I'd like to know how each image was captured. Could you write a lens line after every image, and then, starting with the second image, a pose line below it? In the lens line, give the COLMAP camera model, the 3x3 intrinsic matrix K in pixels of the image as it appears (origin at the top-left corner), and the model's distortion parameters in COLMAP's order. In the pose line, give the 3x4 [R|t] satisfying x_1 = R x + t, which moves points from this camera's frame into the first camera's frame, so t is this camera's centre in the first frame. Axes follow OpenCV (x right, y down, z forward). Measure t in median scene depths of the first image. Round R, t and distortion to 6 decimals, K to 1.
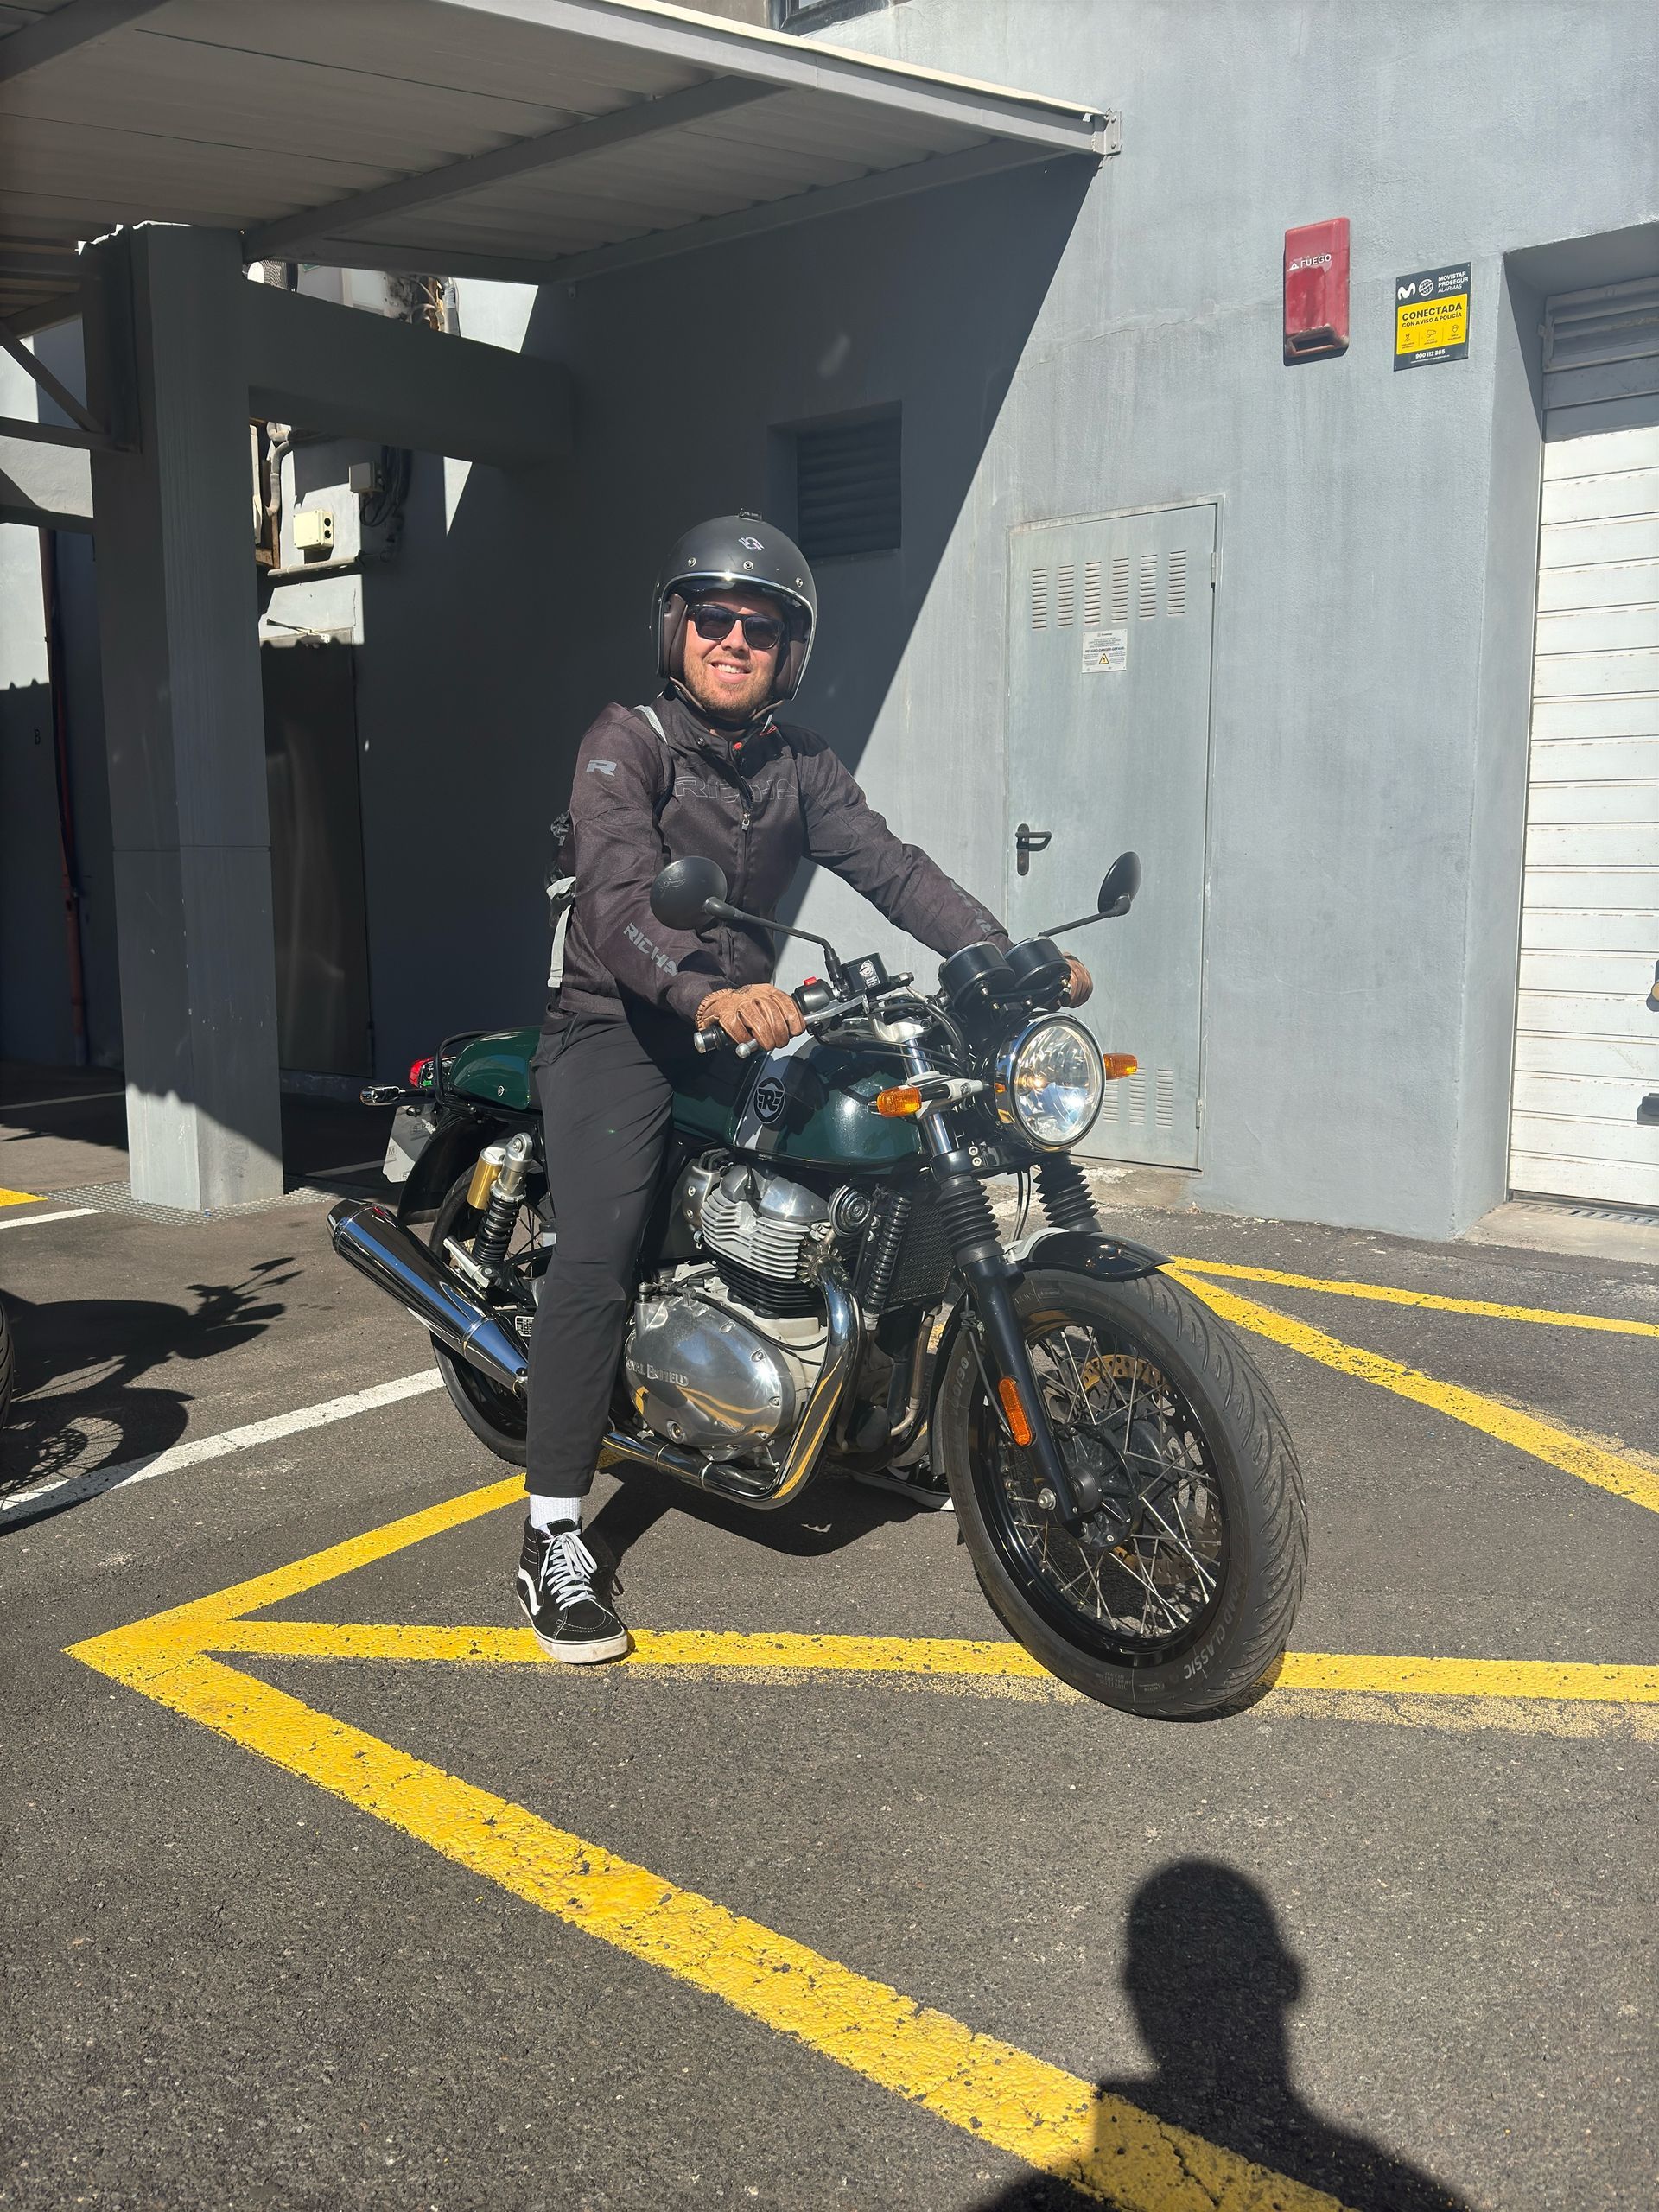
lens RADIAL K [[1819.0, 0, 818.1], [0, 1819.0, 1096.3], [0, 0, 1]] dist [0.176443, -0.348762]
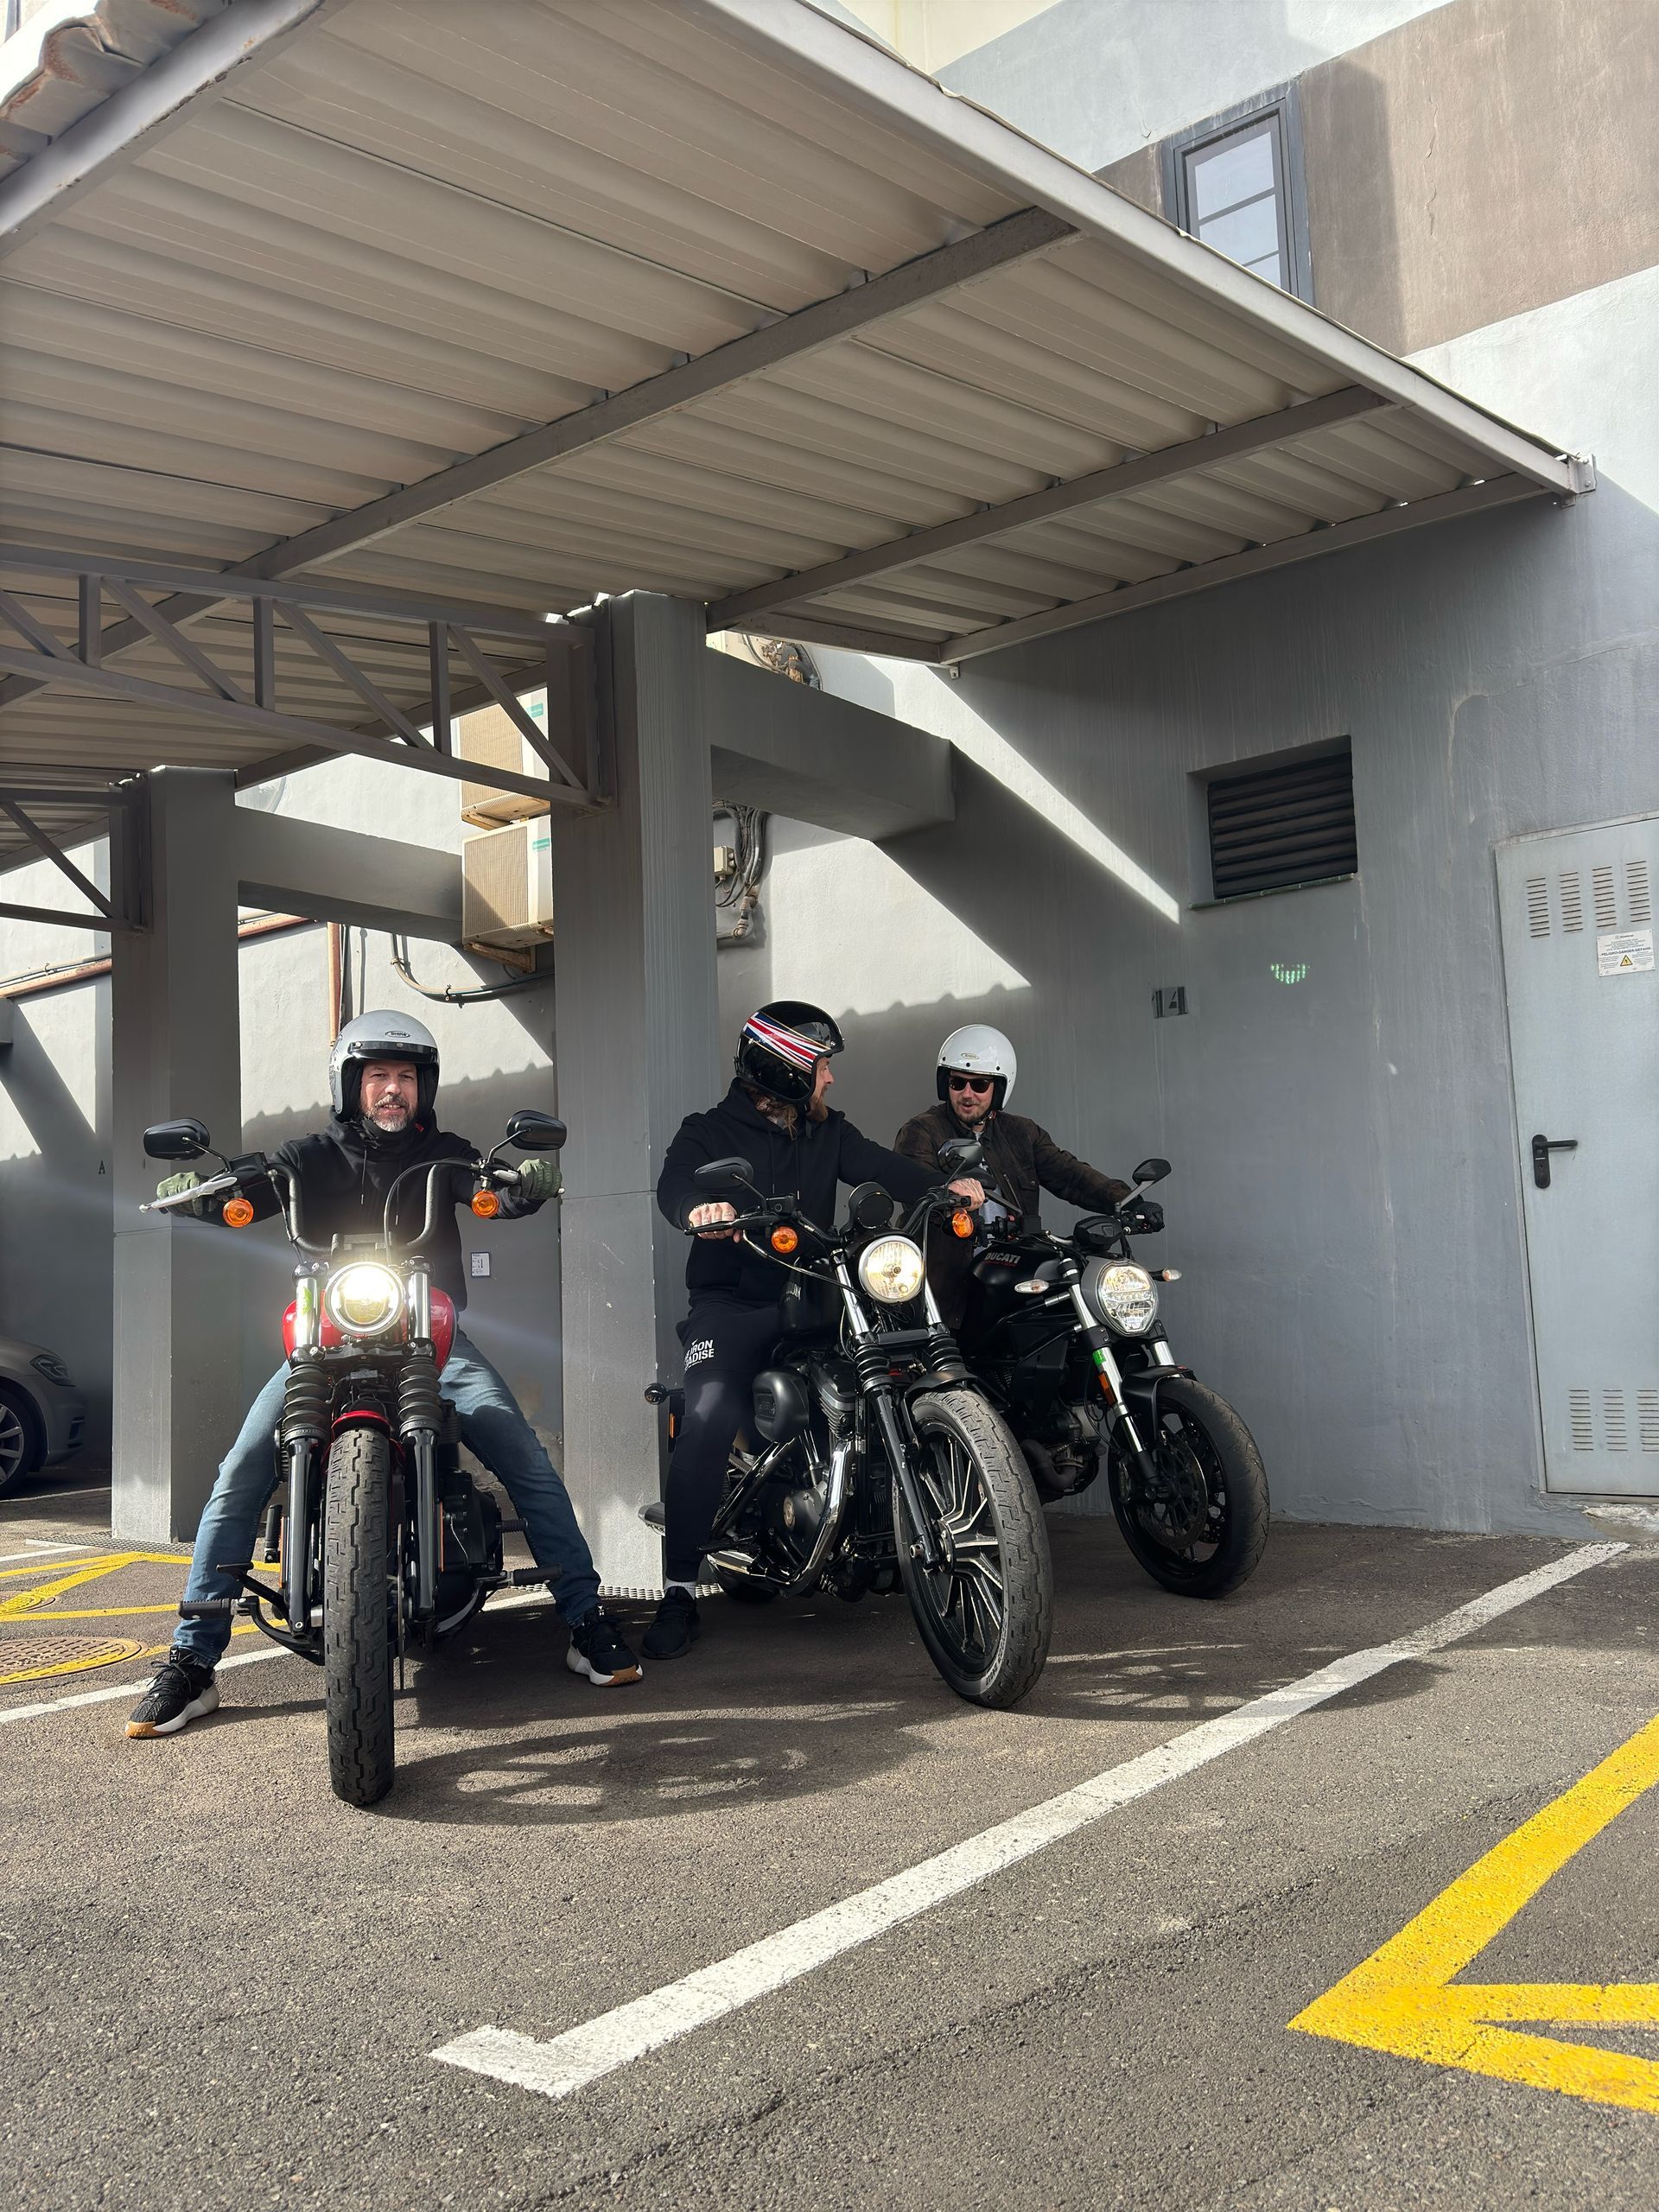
lens RADIAL K [[1805.4, 0, 780.8], [0, 1805.4, 1137.1], [0, 0, 1]] dist [0.090200, -0.129020]
pose [[0.999176, -0.035030, 0.020496, -0.310684], [0.038755, 0.973467, -0.225520, 0.051854], [-0.012052, 0.226129, 0.974023, 0.092182]]
